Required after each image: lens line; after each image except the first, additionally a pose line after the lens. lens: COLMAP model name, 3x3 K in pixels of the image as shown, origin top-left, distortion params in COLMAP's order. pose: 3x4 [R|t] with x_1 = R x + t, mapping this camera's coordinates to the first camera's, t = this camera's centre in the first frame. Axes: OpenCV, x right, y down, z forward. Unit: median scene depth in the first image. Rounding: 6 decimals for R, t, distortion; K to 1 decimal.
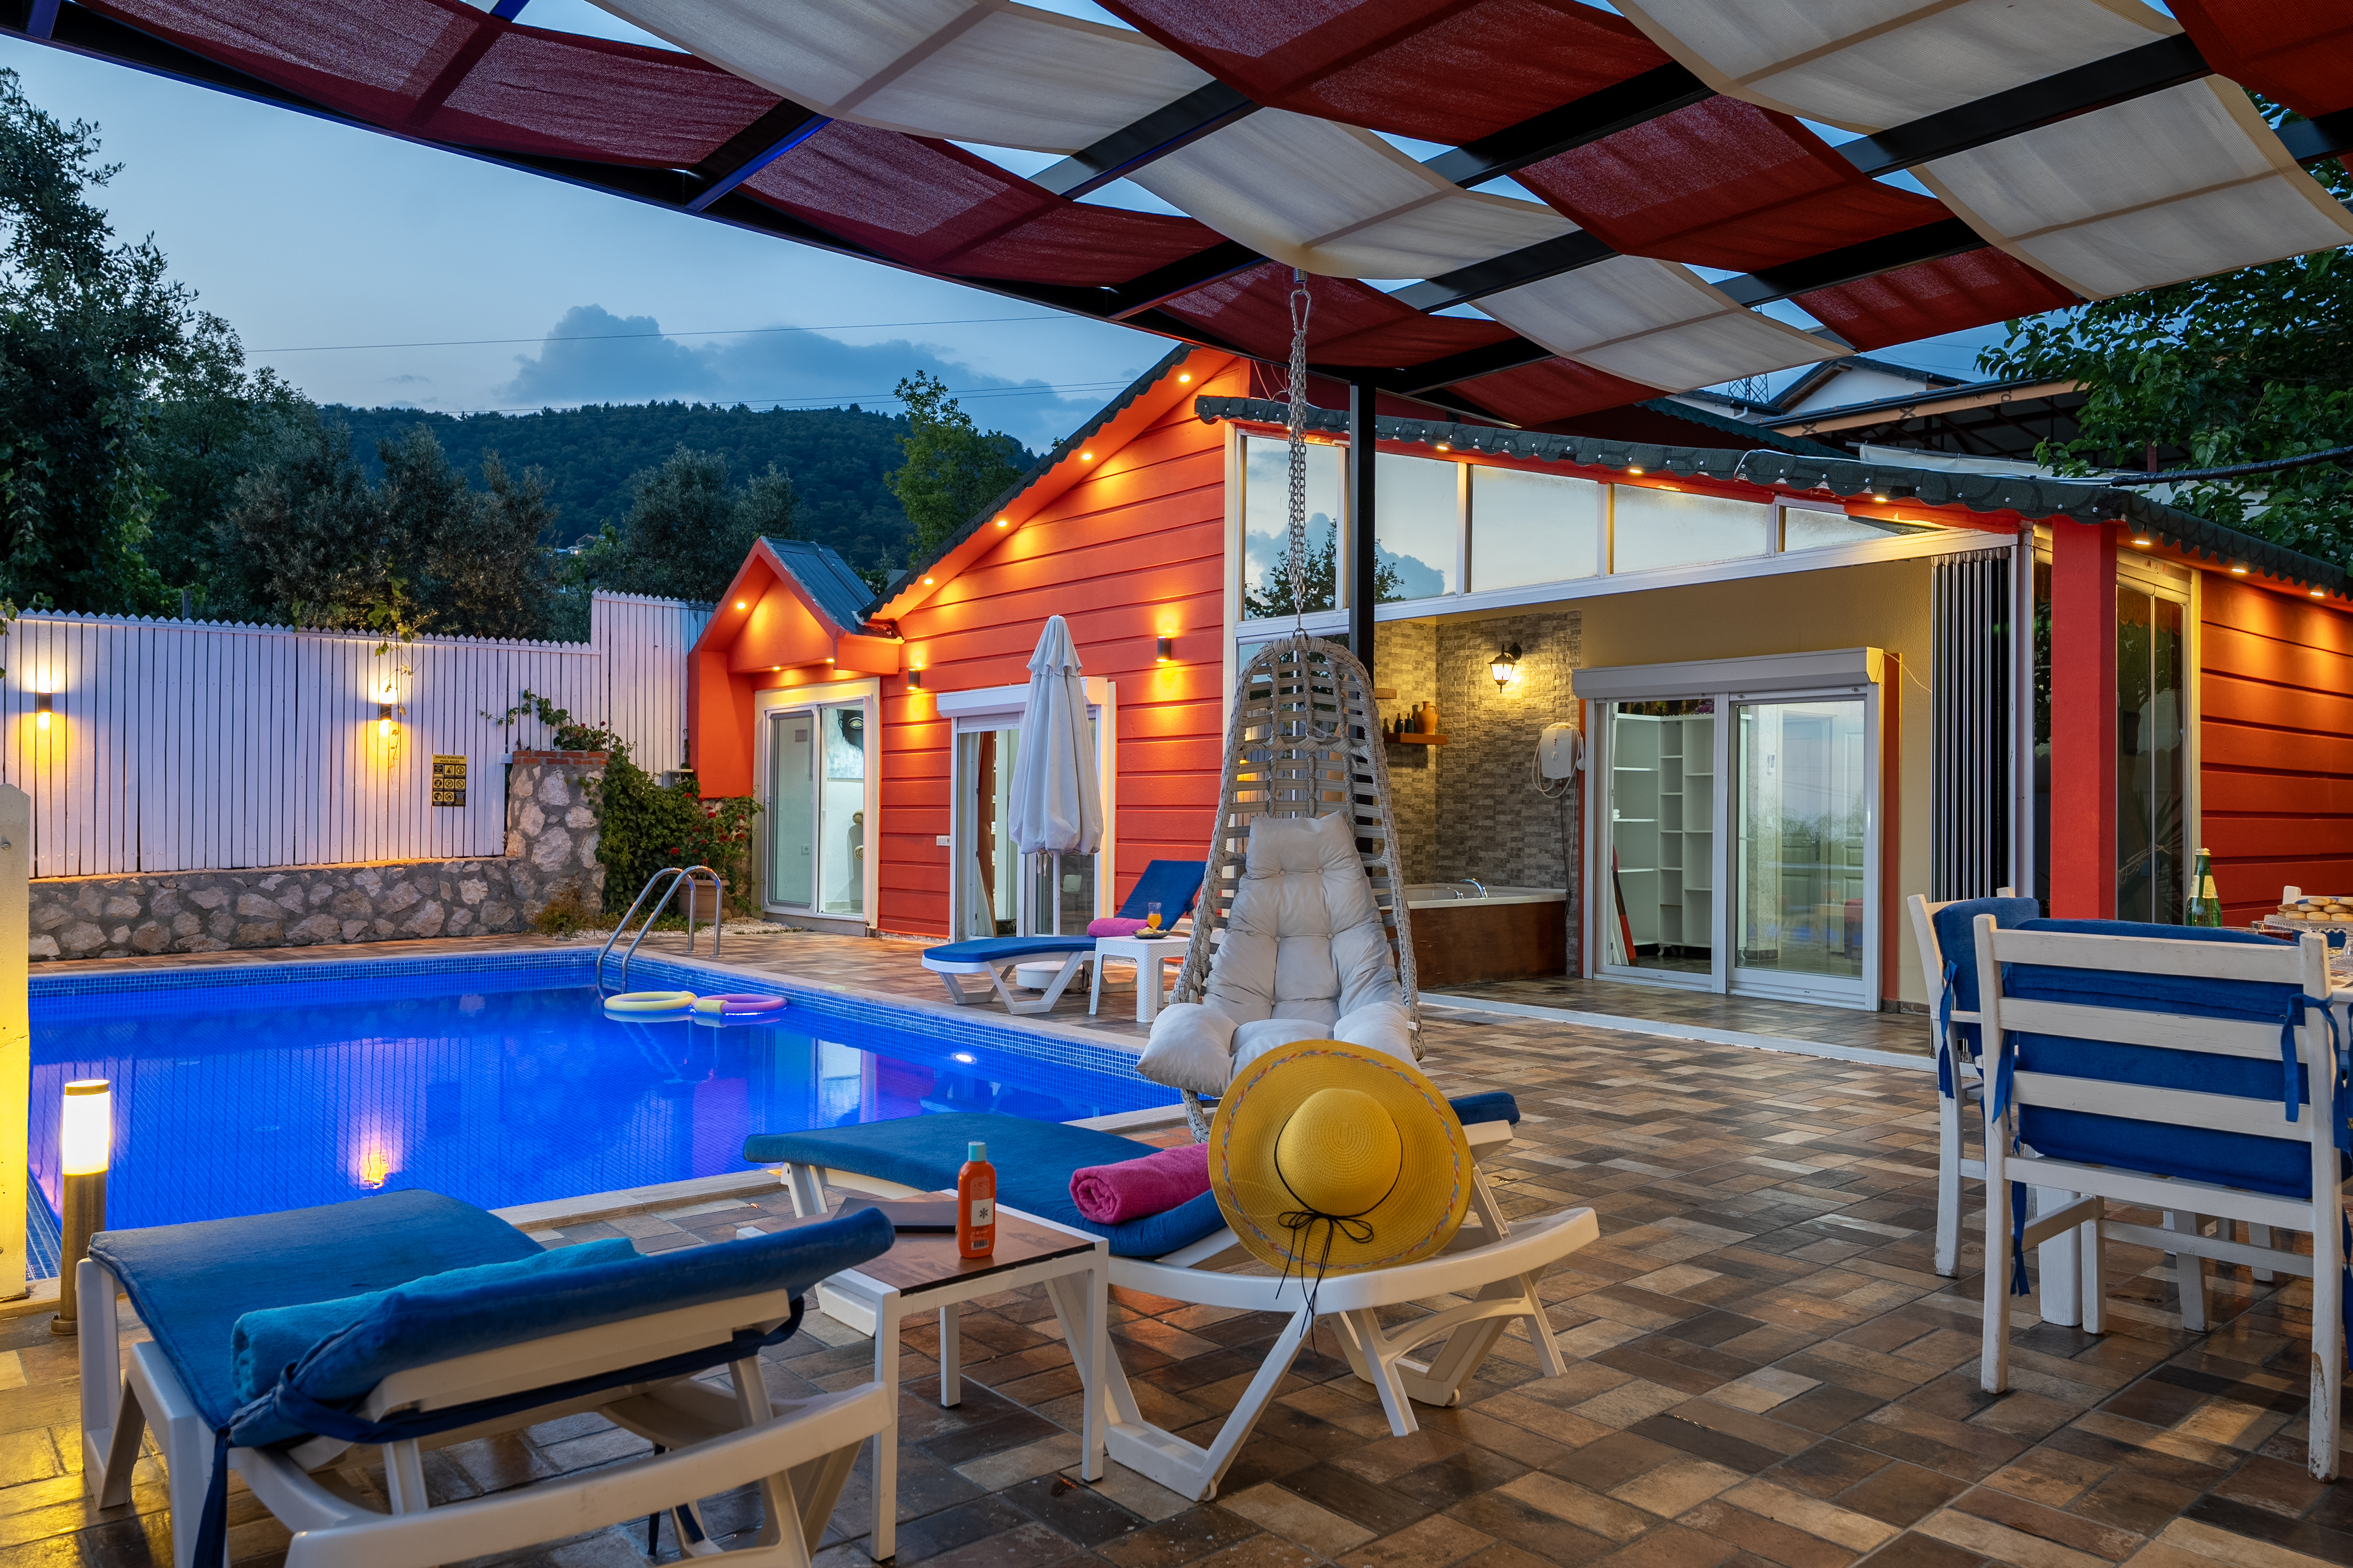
lens RADIAL K [[1567.6, 0, 1173.6], [0, 1567.6, 788.8], [0, 0, 1]] dist [0.002749, -0.000673]
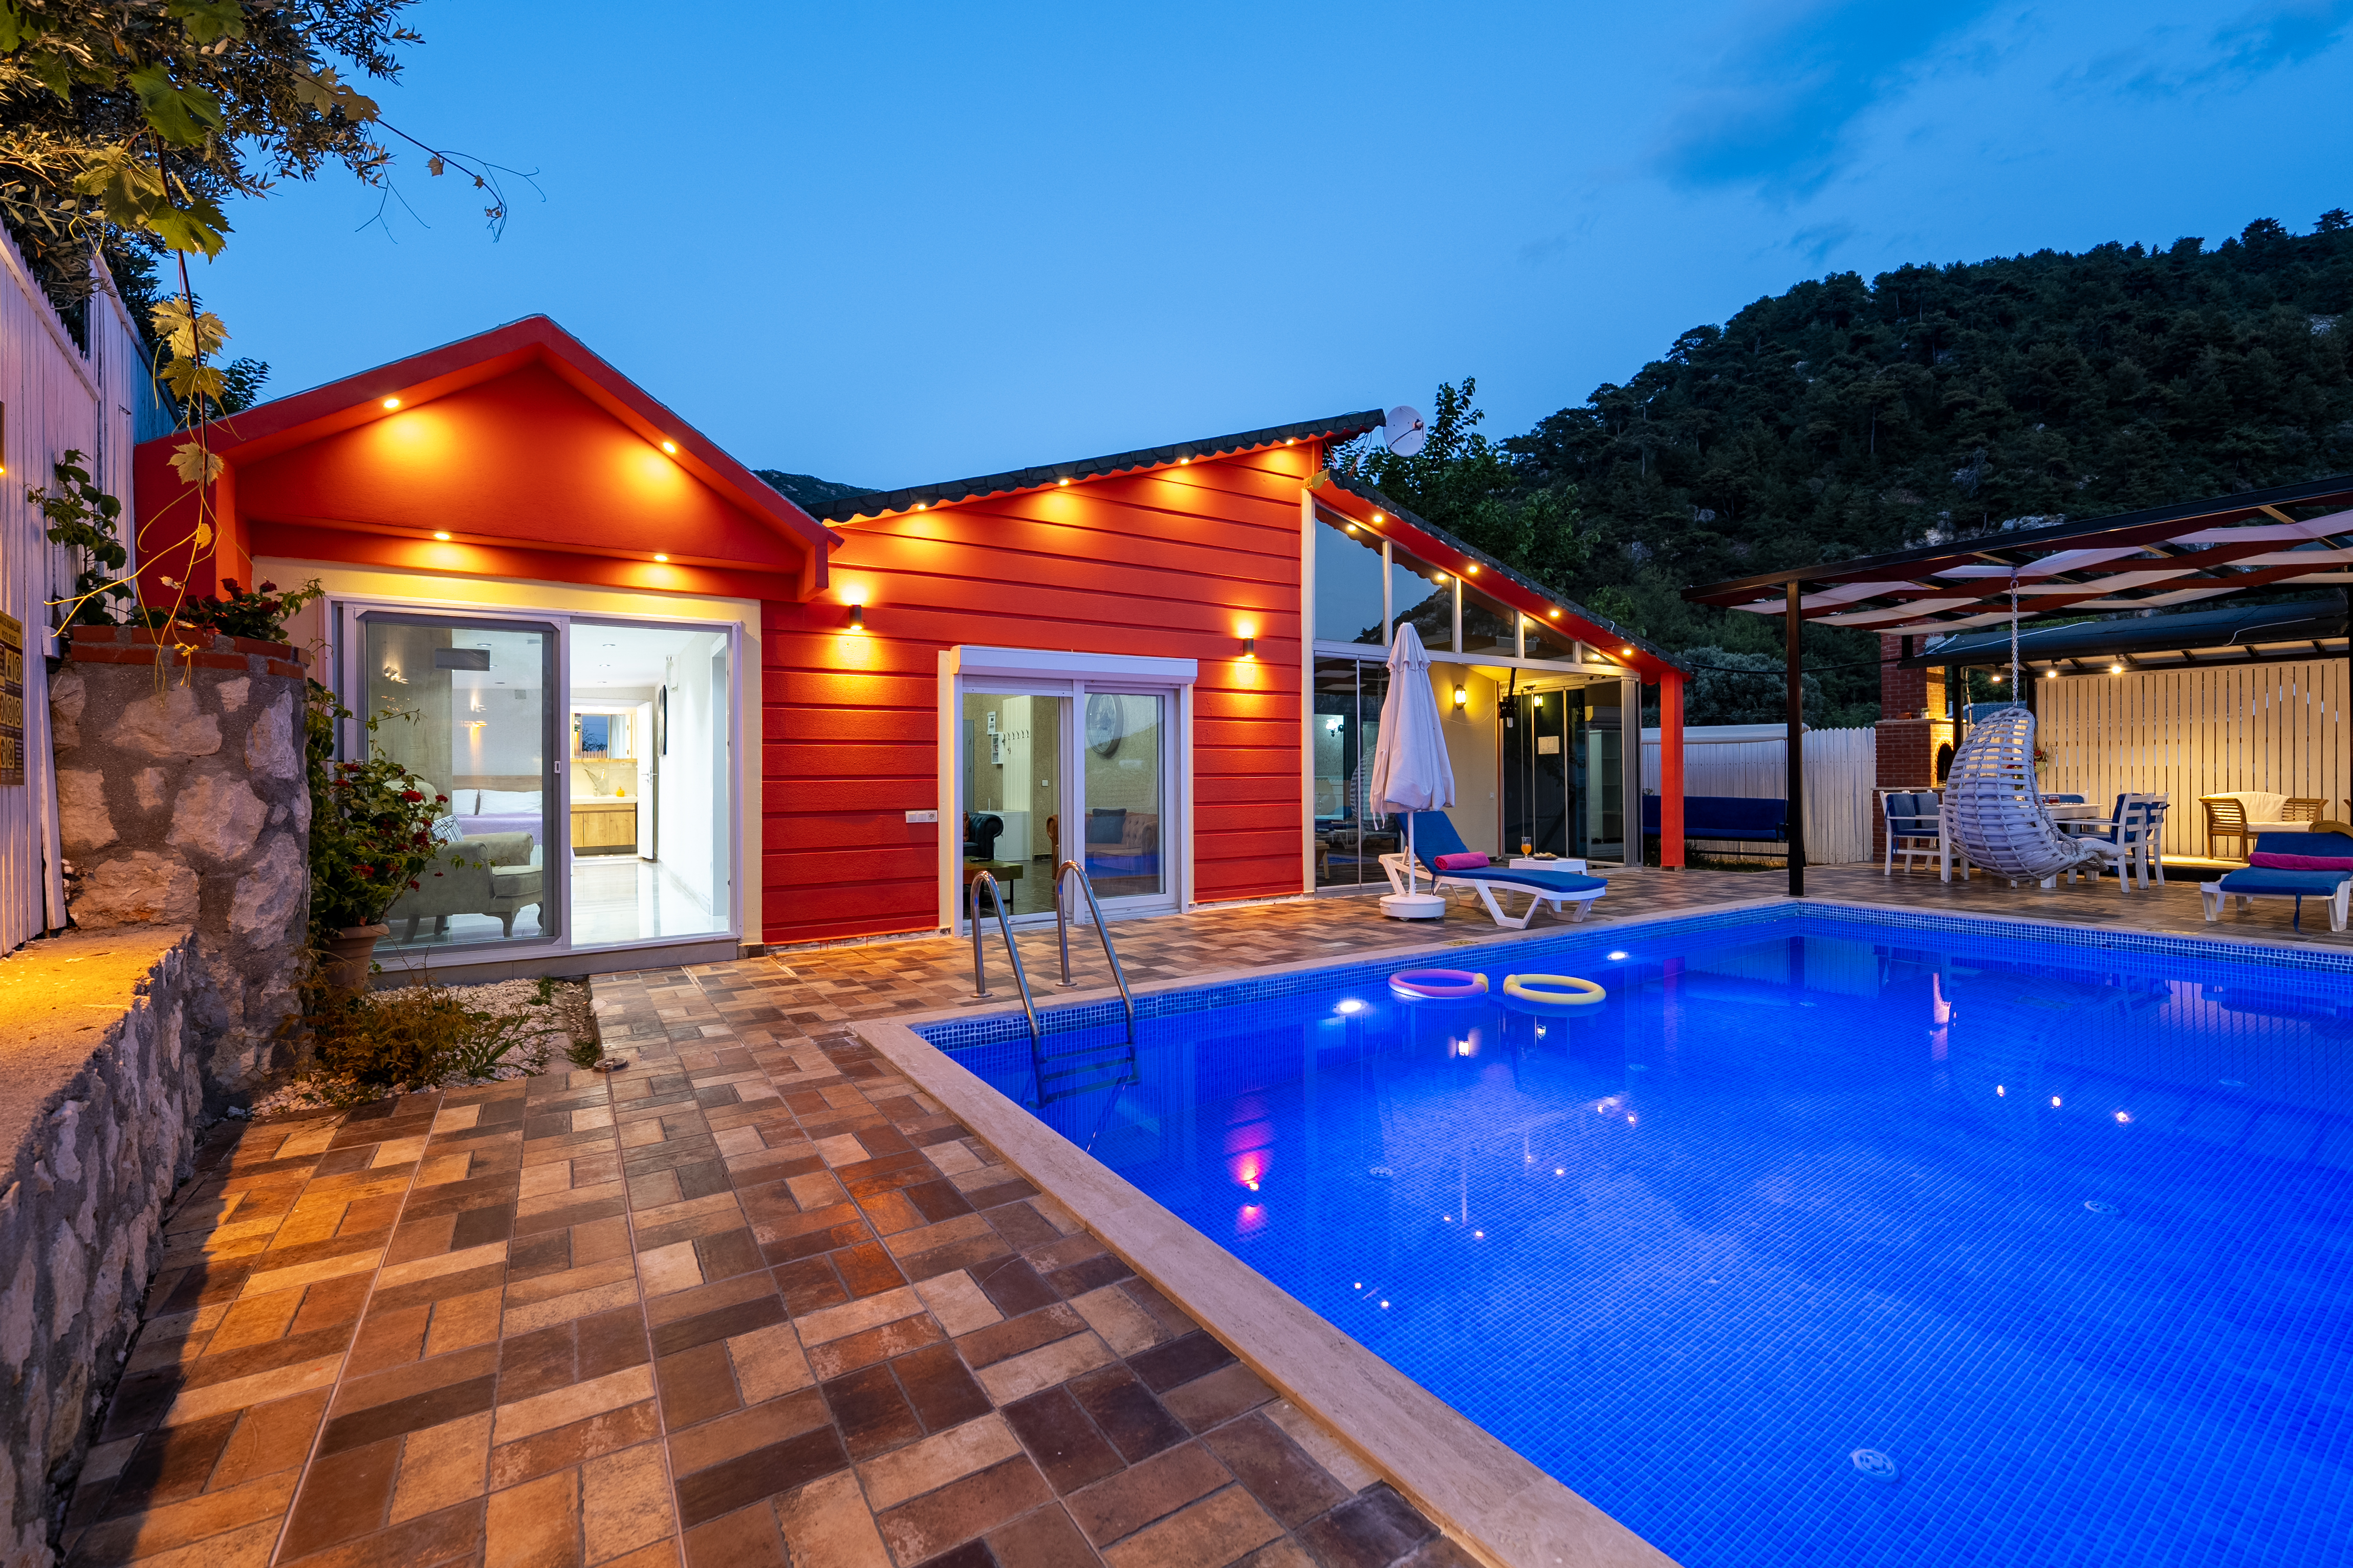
lens RADIAL K [[949.8, 0, 1179.0], [0, 949.8, 780.9], [0, 0, 1]] dist [-0.003817, -0.000189]
pose [[0.152850, -0.009961, 0.988199, -0.633079], [-0.005601, 0.999924, 0.010945, 0.007454], [-0.988233, -0.007208, 0.152783, 0.781489]]
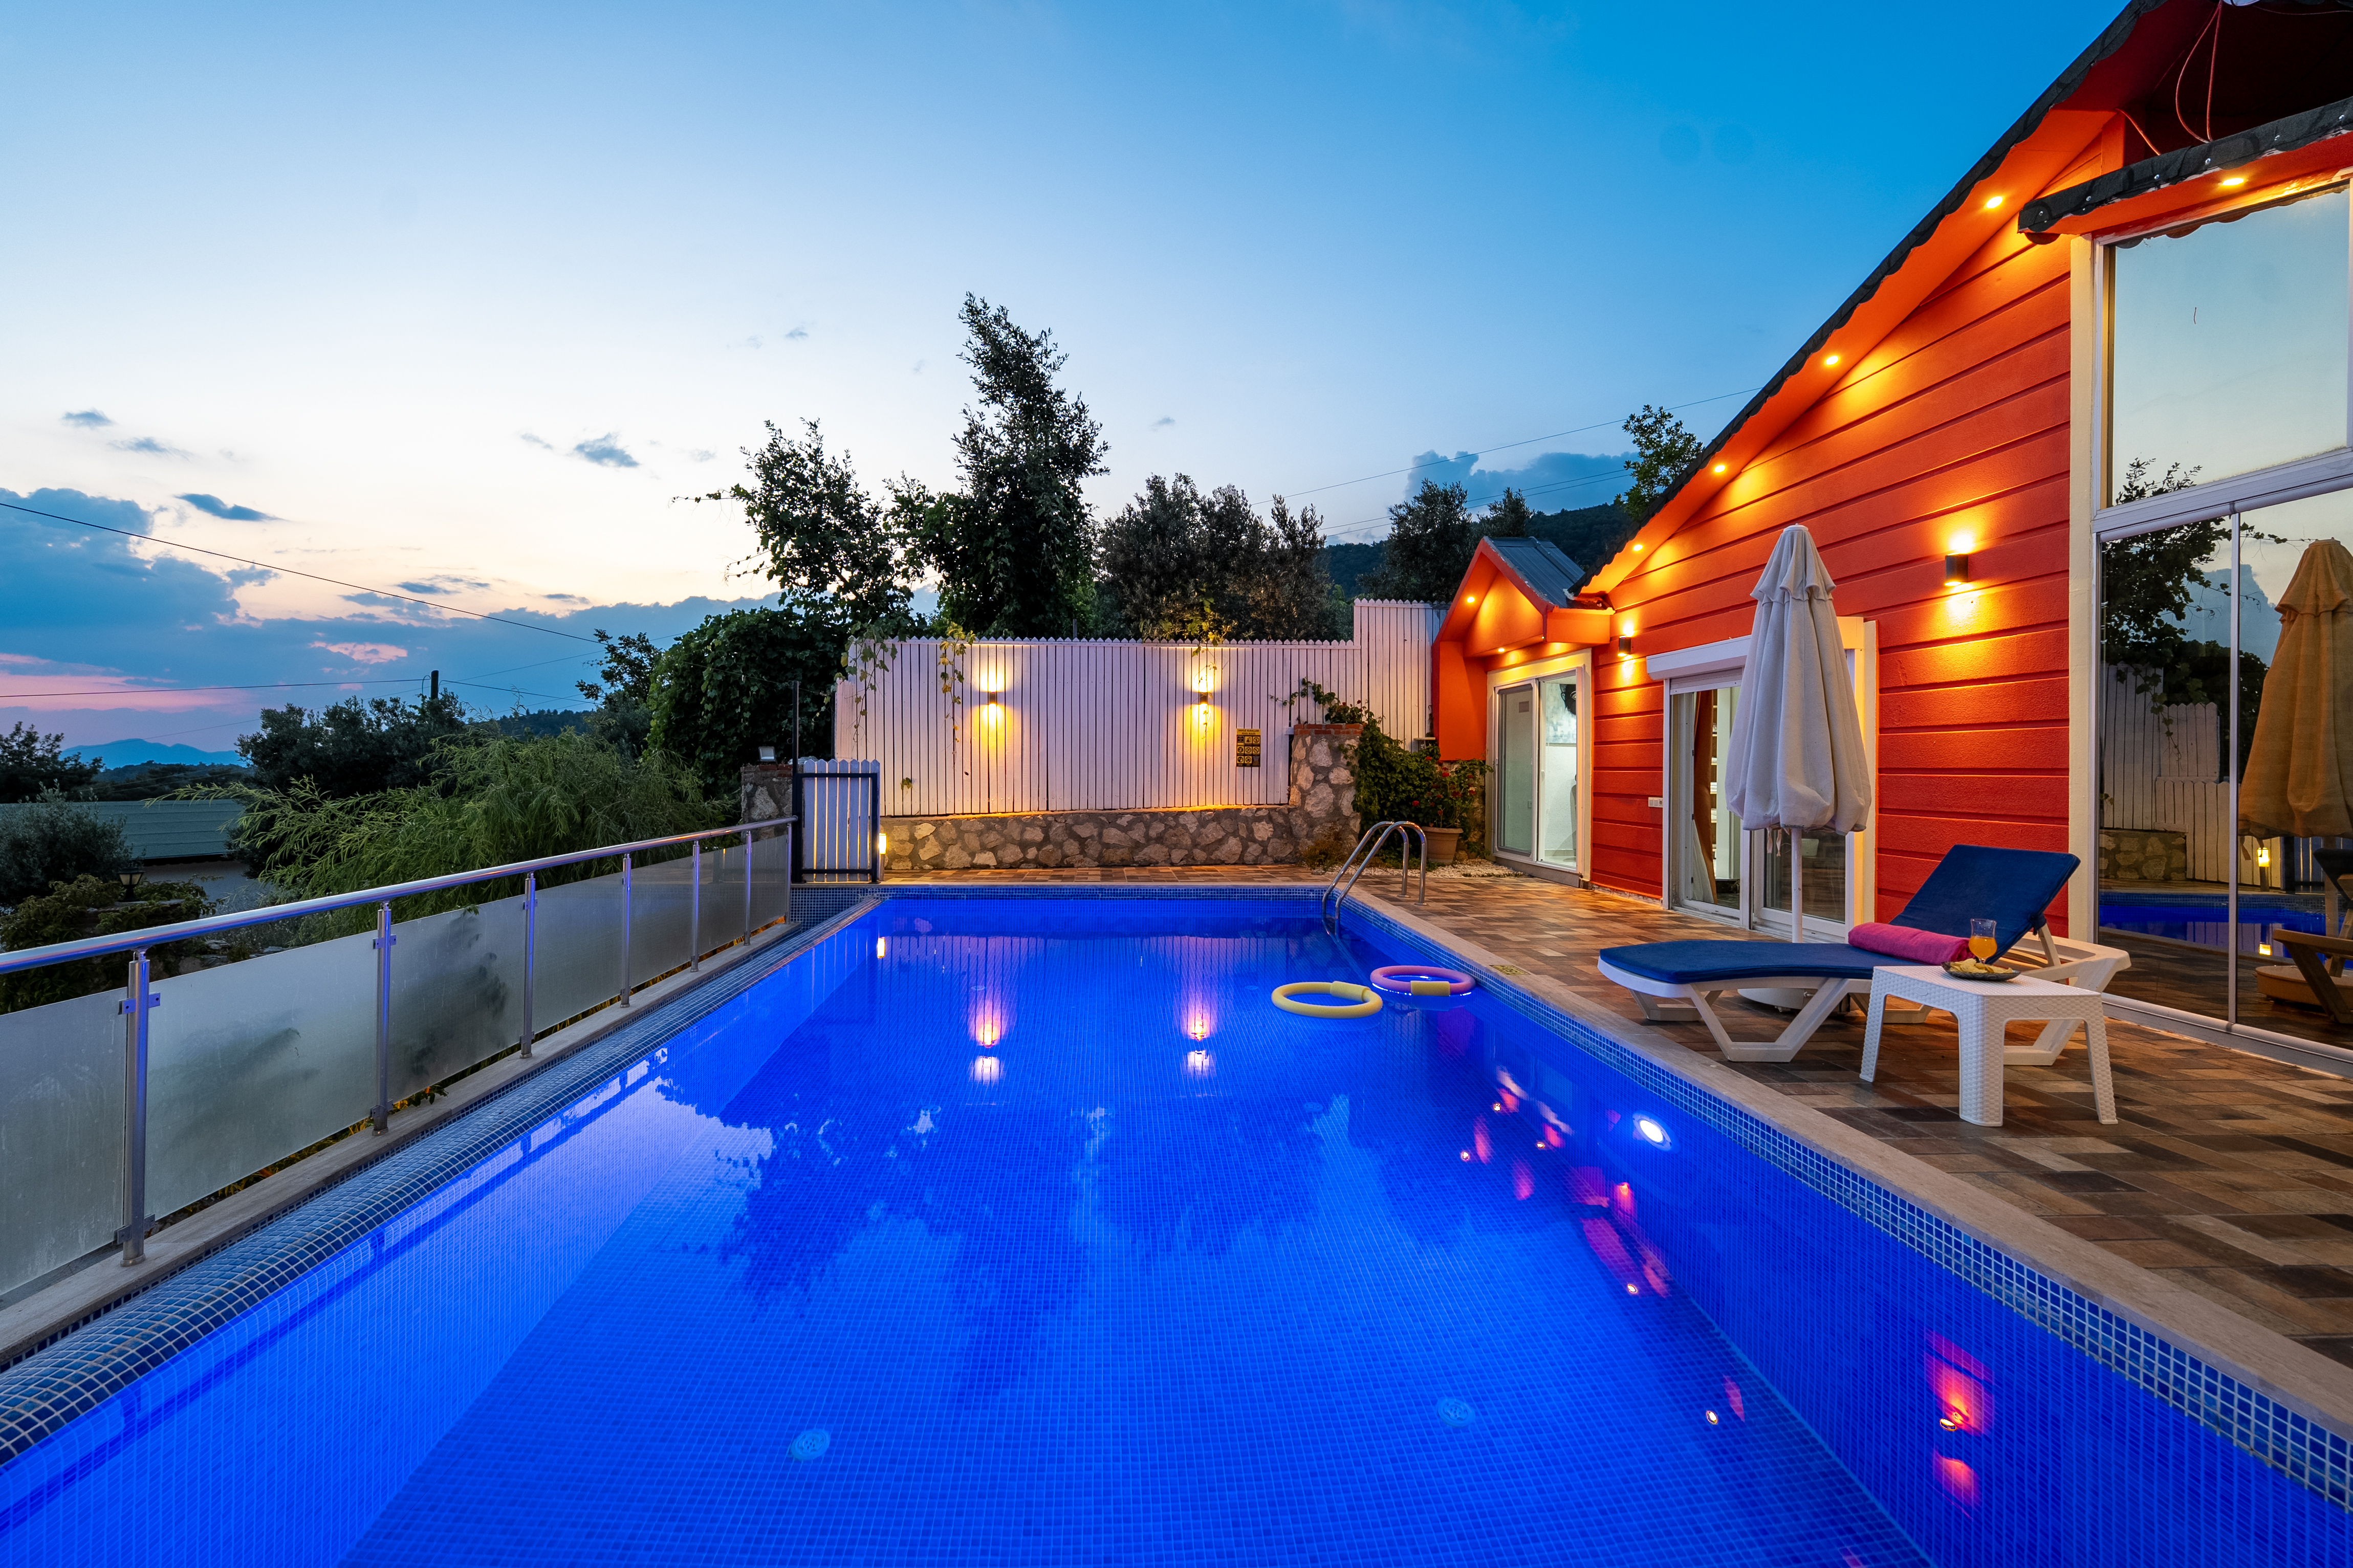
lens RADIAL K [[949.8, 0, 1154.3], [0, 949.8, 758.7], [0, 0, 1]] dist [-0.003817, -0.000189]
pose [[0.792455, -0.002298, -0.609926, -0.029291], [0.004296, 0.999989, 0.001814, 0.002503], [0.609915, -0.004058, 0.792456, 0.316870]]
